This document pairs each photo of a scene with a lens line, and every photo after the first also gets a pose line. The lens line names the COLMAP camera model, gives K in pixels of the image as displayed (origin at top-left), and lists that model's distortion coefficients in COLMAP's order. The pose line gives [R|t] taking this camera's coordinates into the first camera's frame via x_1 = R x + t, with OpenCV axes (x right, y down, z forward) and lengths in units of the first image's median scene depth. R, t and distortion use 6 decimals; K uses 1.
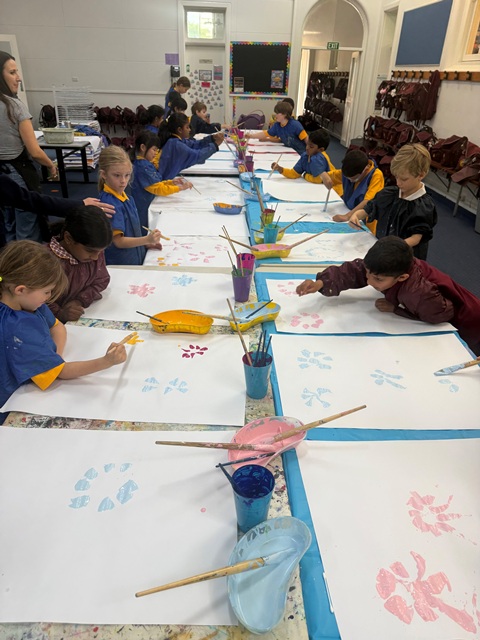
lens RADIAL K [[450.8, 0, 237.8], [0, 450.8, 320.1], [0, 0, 1]] dist [-0.048094, 0.017920]
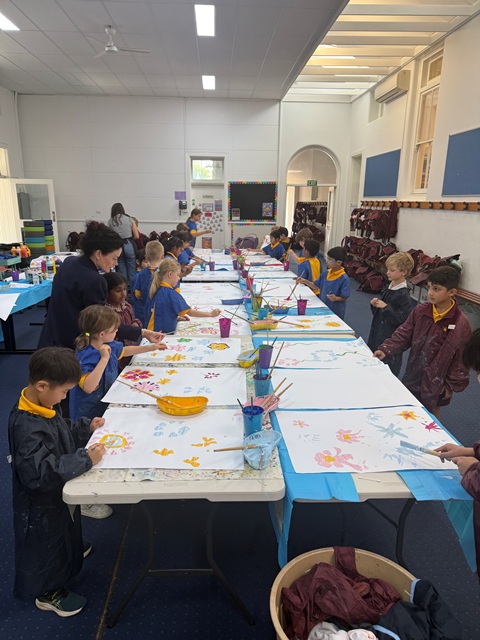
lens RADIAL K [[450.8, 0, 238.6], [0, 450.8, 320.4], [0, 0, 1]] dist [-0.048094, 0.017920]
pose [[0.999771, -0.020421, 0.006422, -0.003855], [0.021374, 0.968778, -0.247005, 0.052949], [-0.001177, 0.247086, 0.968993, -0.112849]]
